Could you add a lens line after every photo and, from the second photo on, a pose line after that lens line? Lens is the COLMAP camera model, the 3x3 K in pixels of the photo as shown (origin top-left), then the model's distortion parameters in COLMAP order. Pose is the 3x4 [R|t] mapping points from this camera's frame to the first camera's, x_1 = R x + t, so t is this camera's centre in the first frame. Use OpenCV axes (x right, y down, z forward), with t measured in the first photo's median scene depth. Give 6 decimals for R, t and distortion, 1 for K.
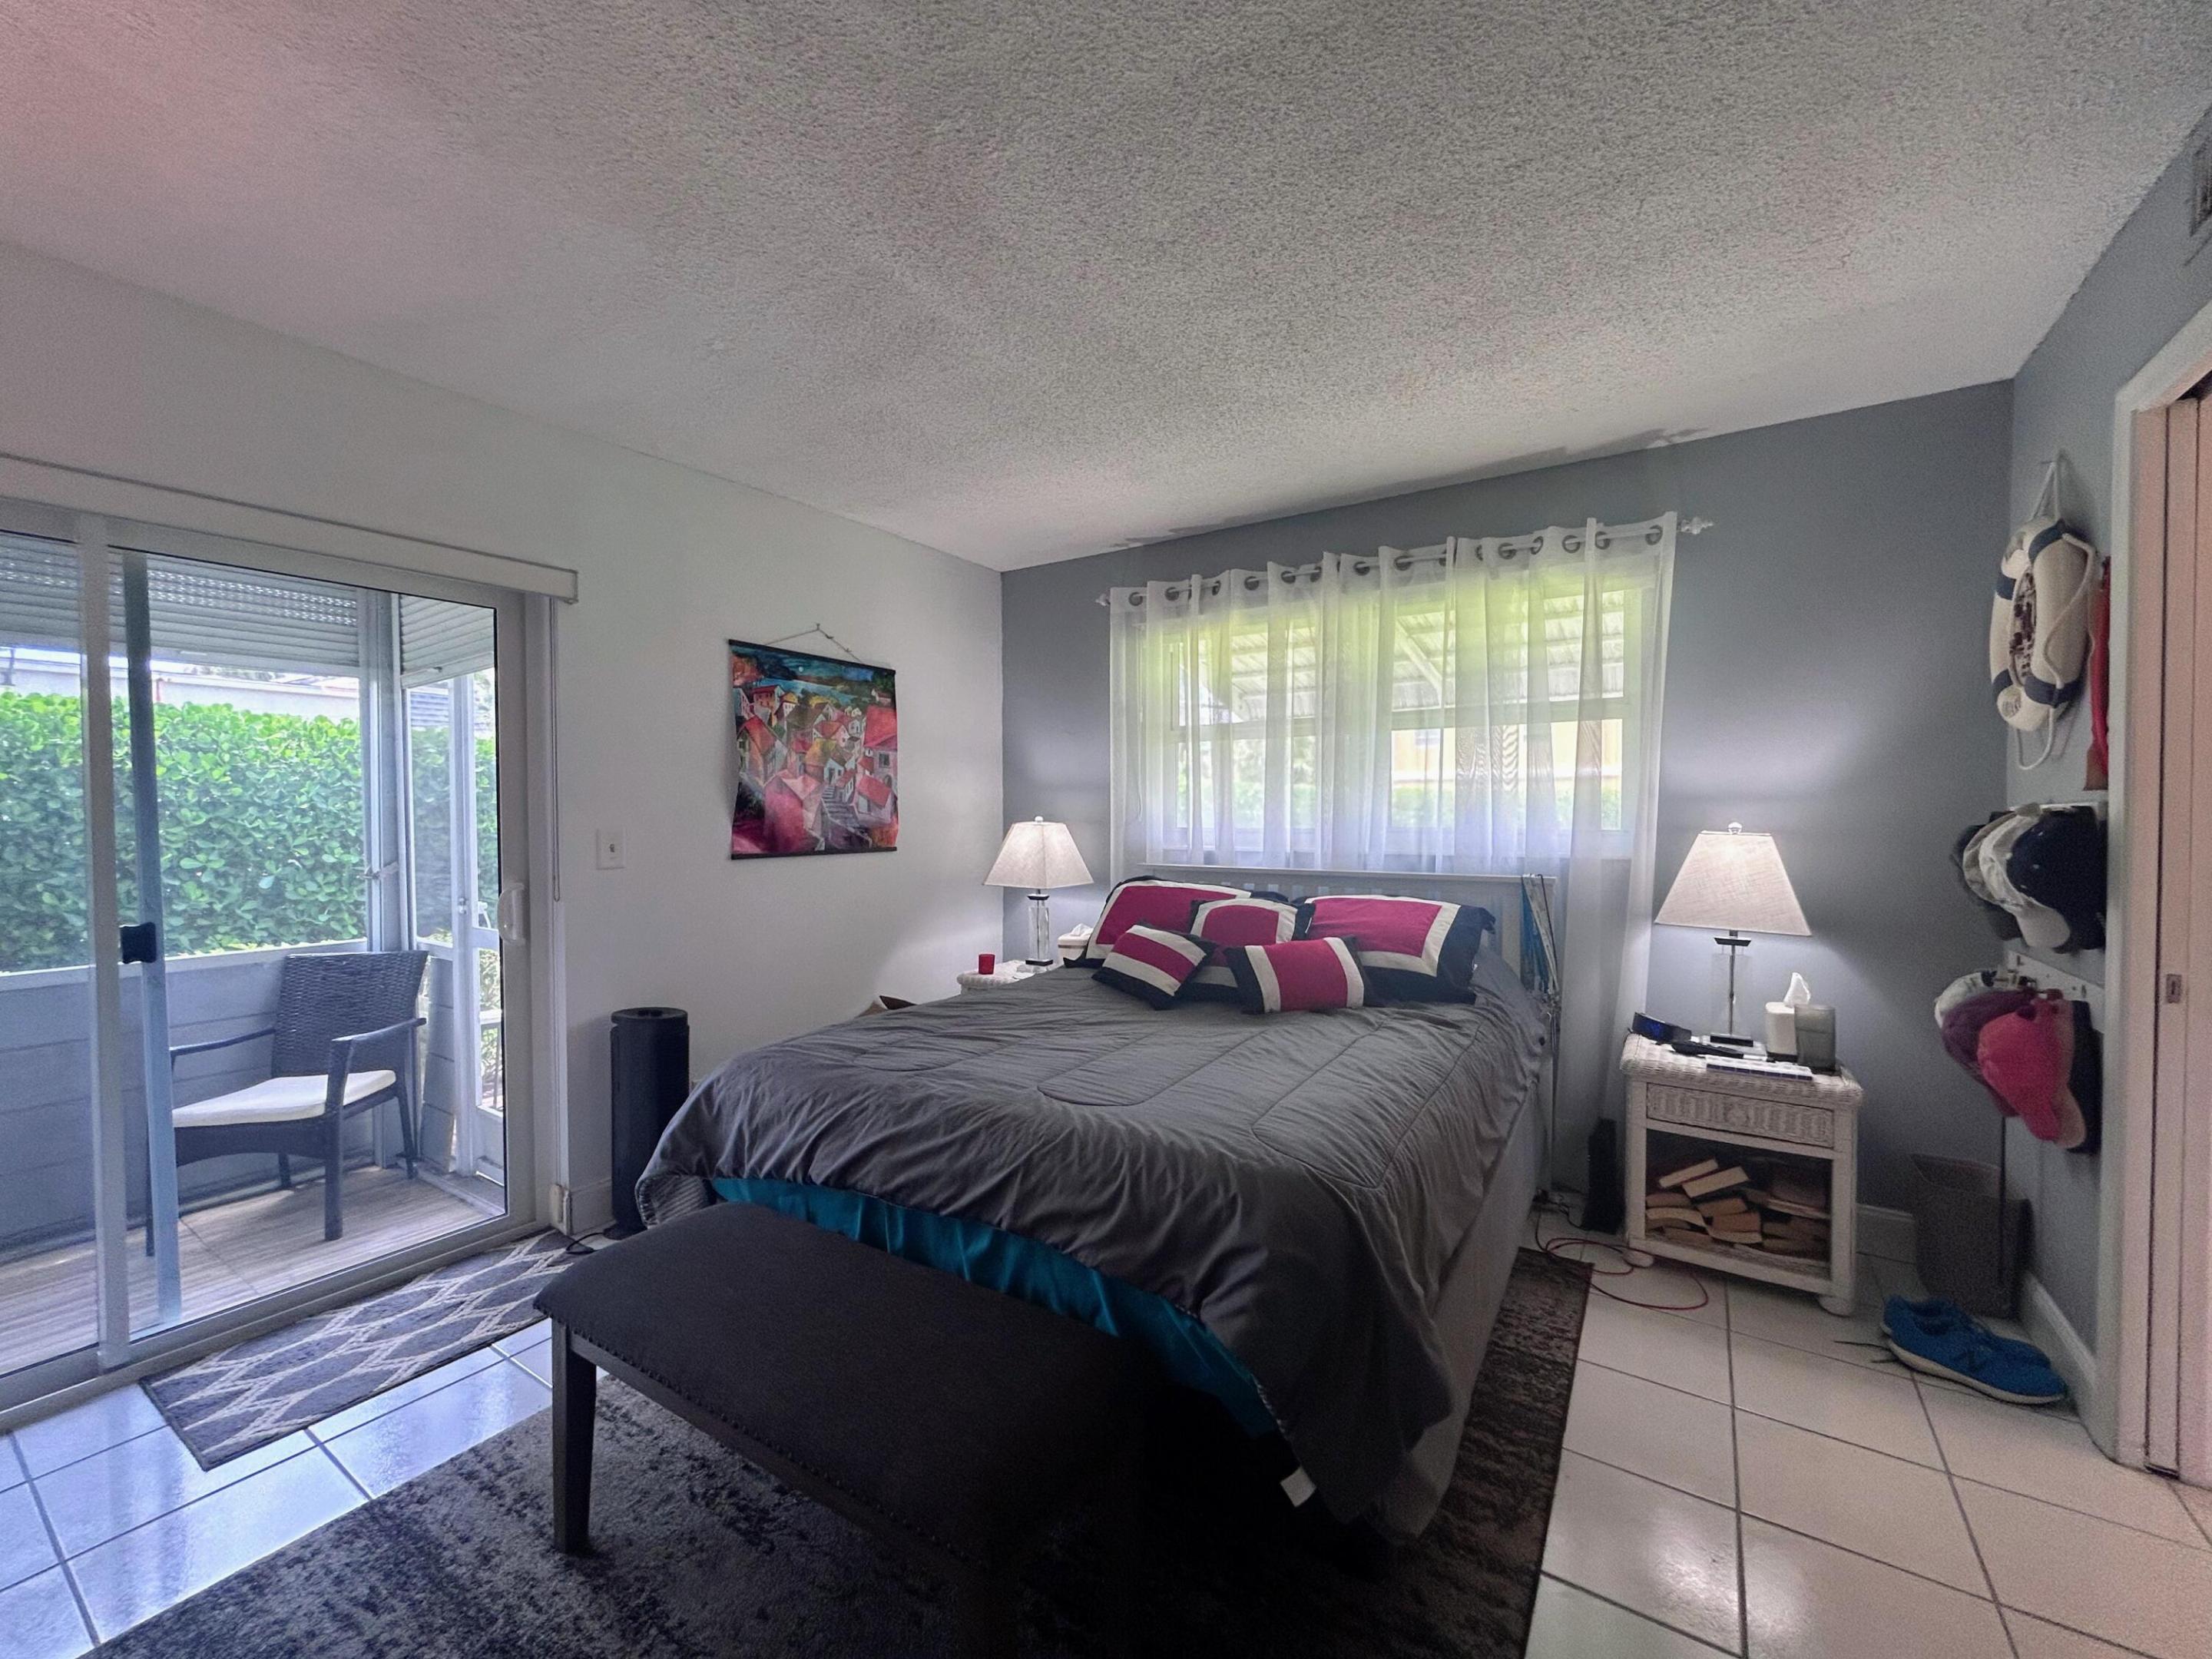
lens RADIAL K [[900.4, 0, 1106.0], [0, 900.4, 829.5], [0, 0, 1]] dist [0.006817, -0.000347]
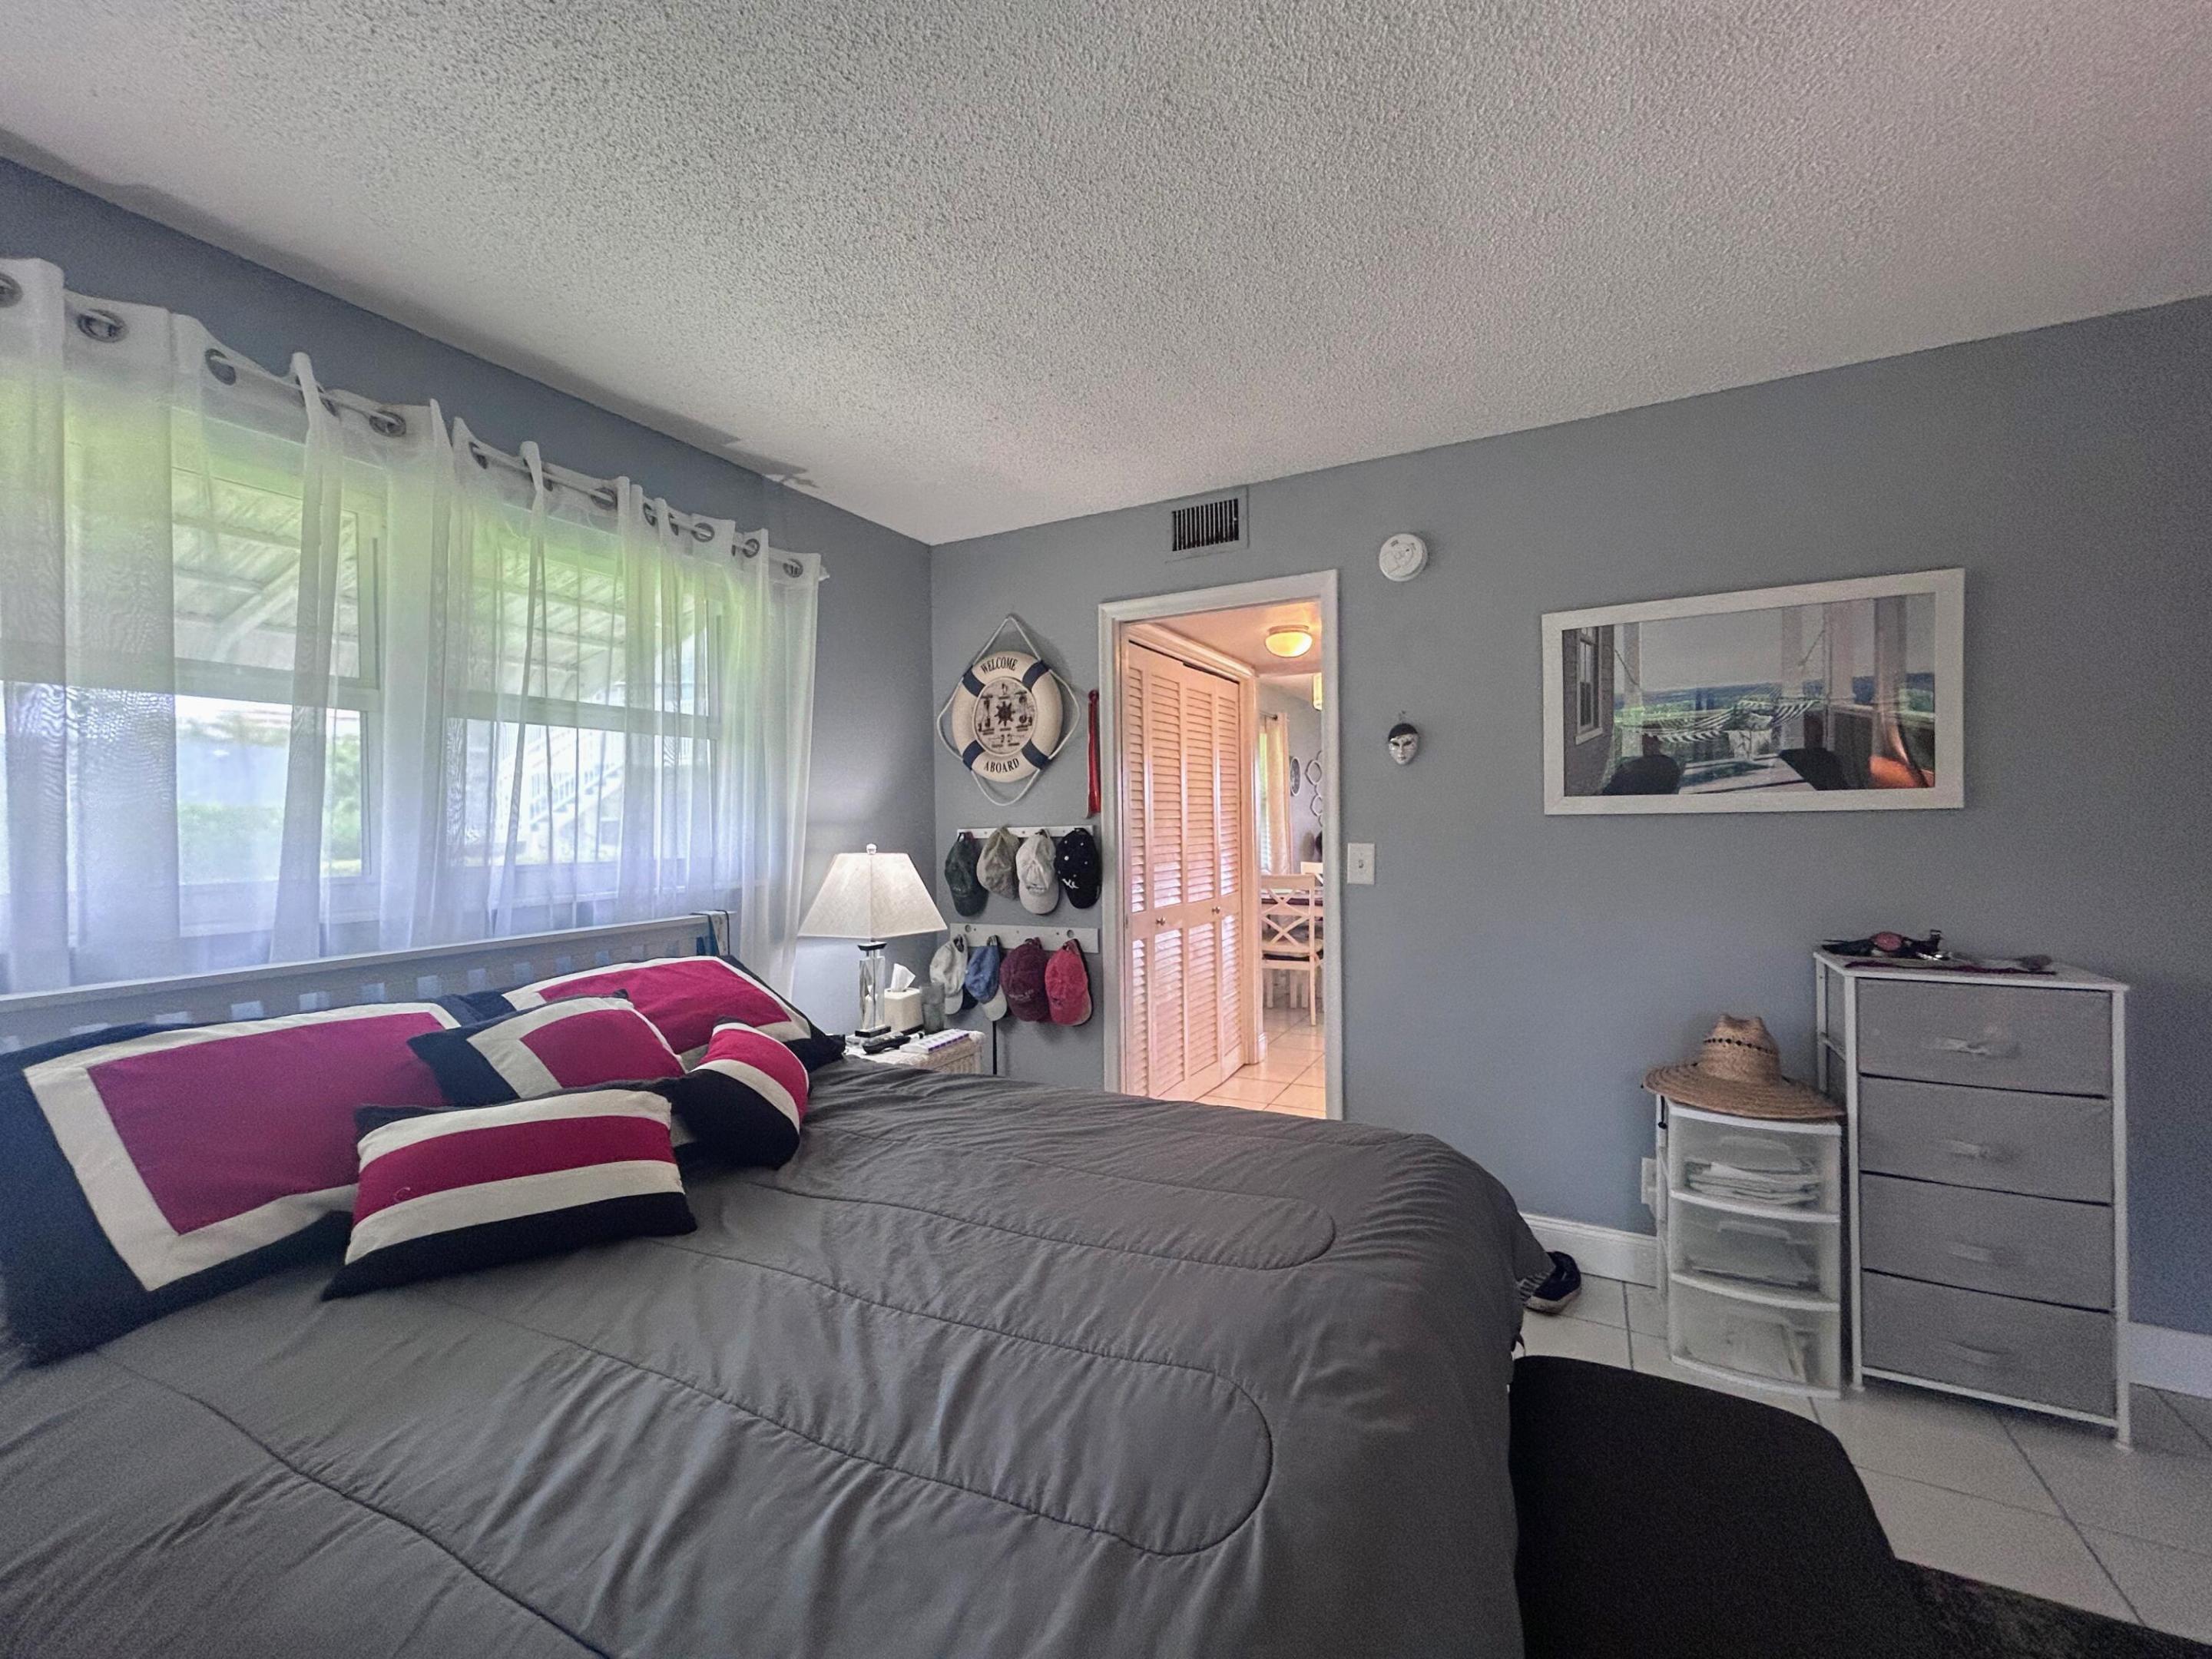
lens RADIAL K [[898.7, 0, 1110.4], [0, 898.7, 828.2], [0, 0, 1]] dist [-0.000878, 0.000671]
pose [[-0.106875, -0.000182, 0.994272, -0.454458], [0.034820, 0.999386, 0.003926, -0.021578], [-0.993663, 0.035040, -0.106803, 0.769278]]
